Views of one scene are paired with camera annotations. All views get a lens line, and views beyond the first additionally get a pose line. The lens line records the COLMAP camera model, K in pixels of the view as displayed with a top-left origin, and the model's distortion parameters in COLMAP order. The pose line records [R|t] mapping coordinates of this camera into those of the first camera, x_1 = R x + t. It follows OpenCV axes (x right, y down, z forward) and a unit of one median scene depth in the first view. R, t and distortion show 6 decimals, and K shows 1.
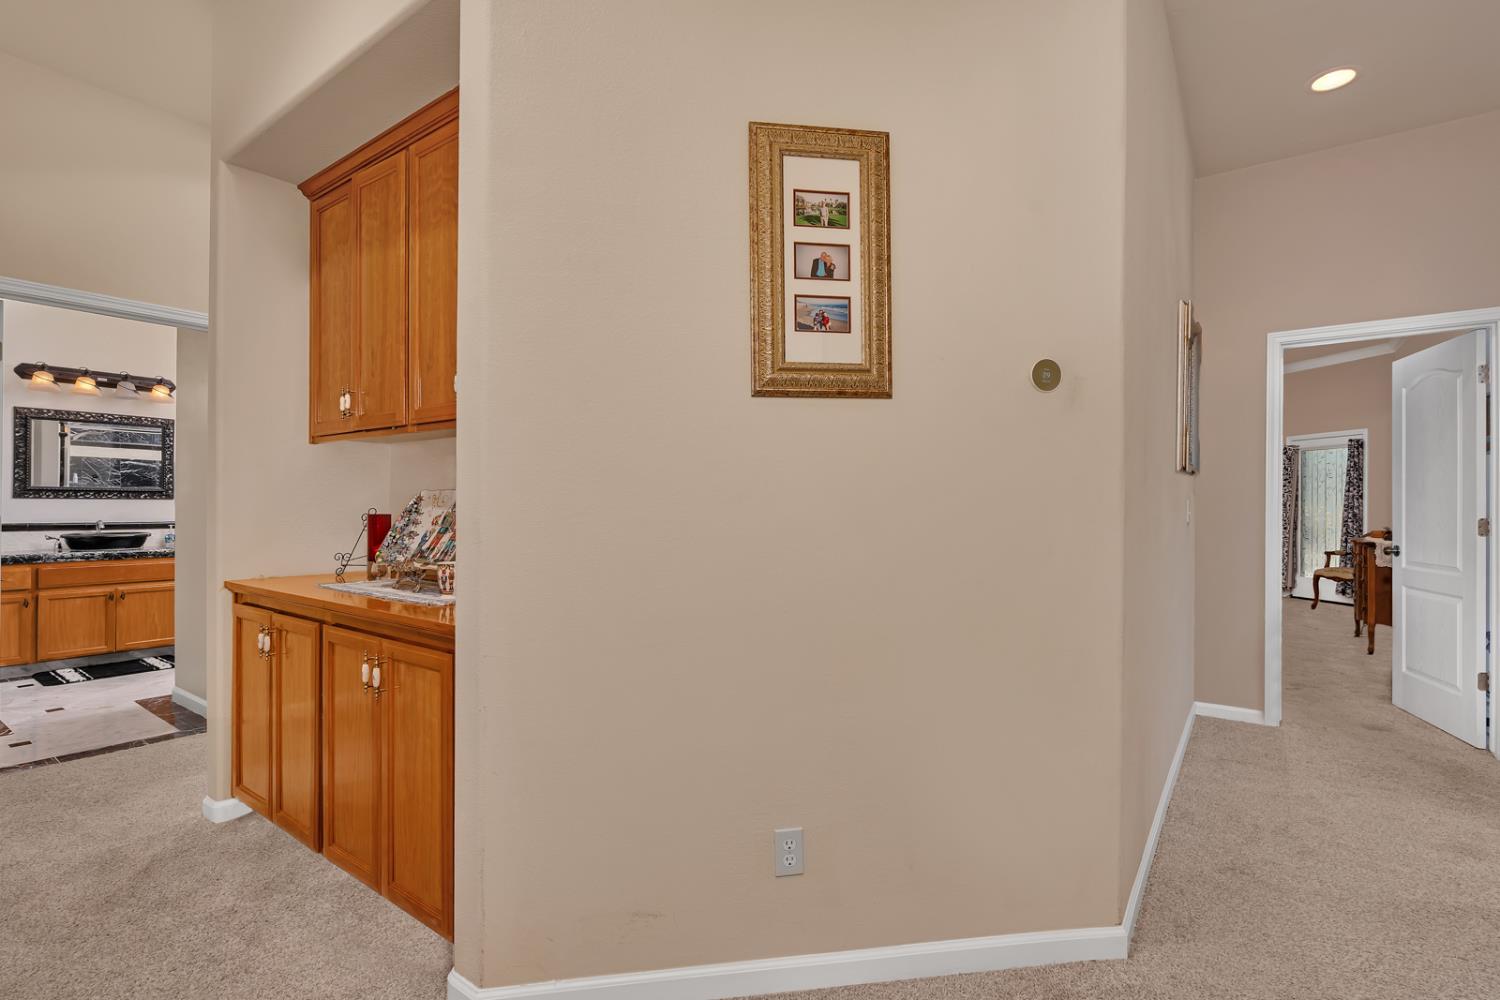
lens RADIAL K [[685.5, 0, 743.5], [0, 685.5, 501.7], [0, 0, 1]] dist [-0.000657, 0.001509]
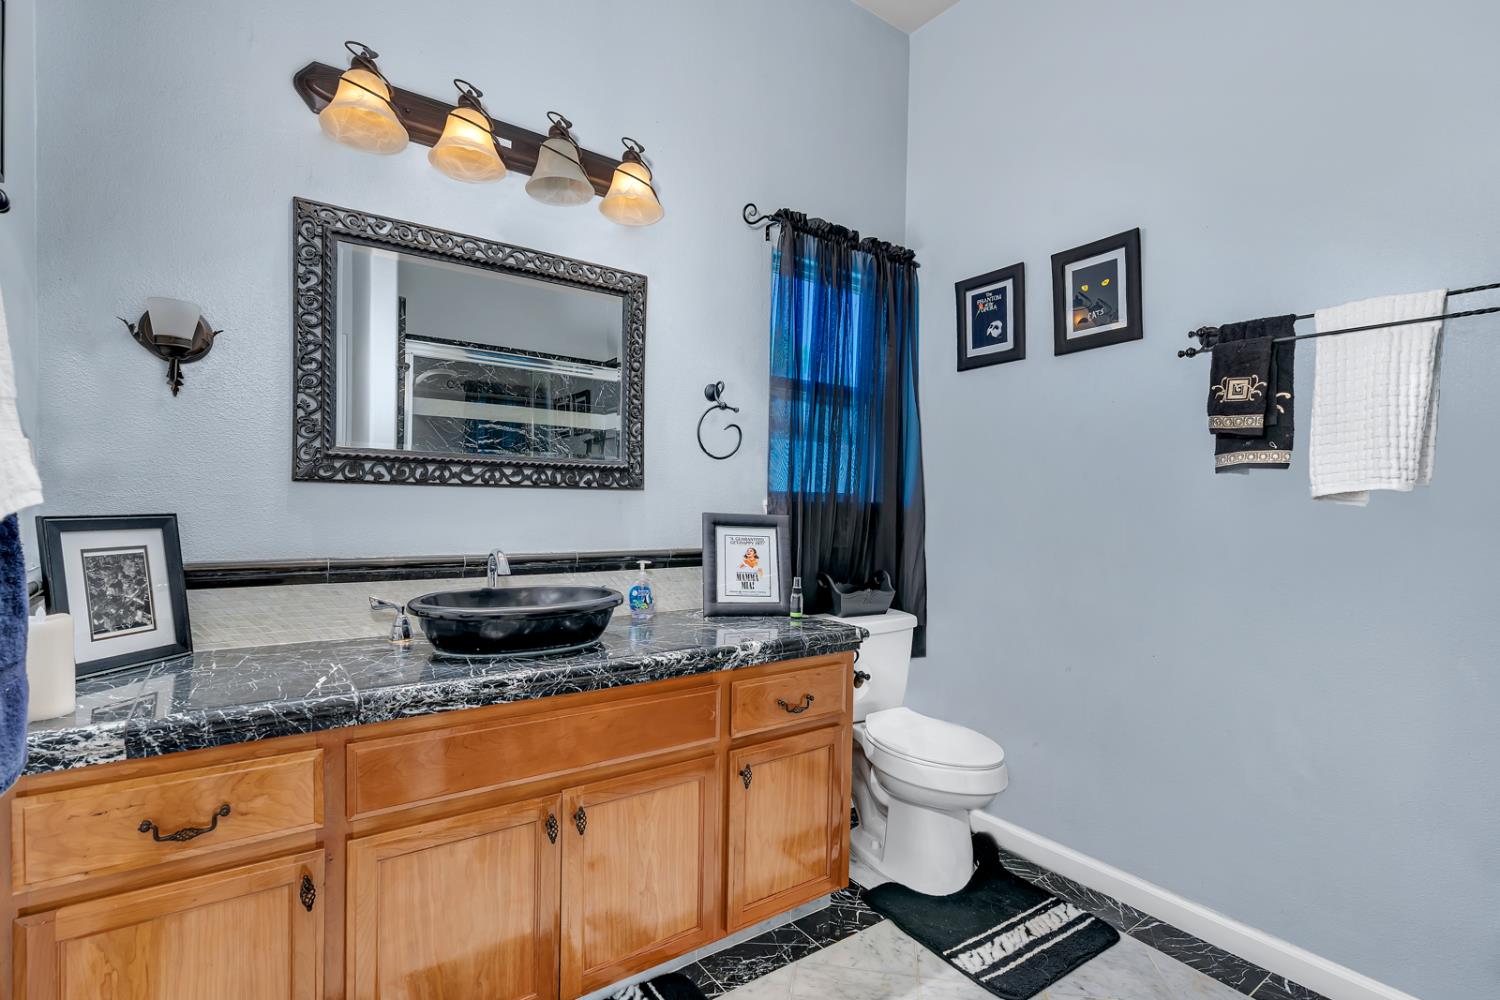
lens RADIAL K [[685.5, 0, 756.0], [0, 685.5, 500.9], [0, 0, 1]] dist [-0.000657, 0.001509]
pose [[0.957717, 0.013659, -0.287388, -0.751477], [-0.010981, 0.999880, 0.010929, -0.002532], [0.287503, -0.007311, 0.957752, 0.743145]]
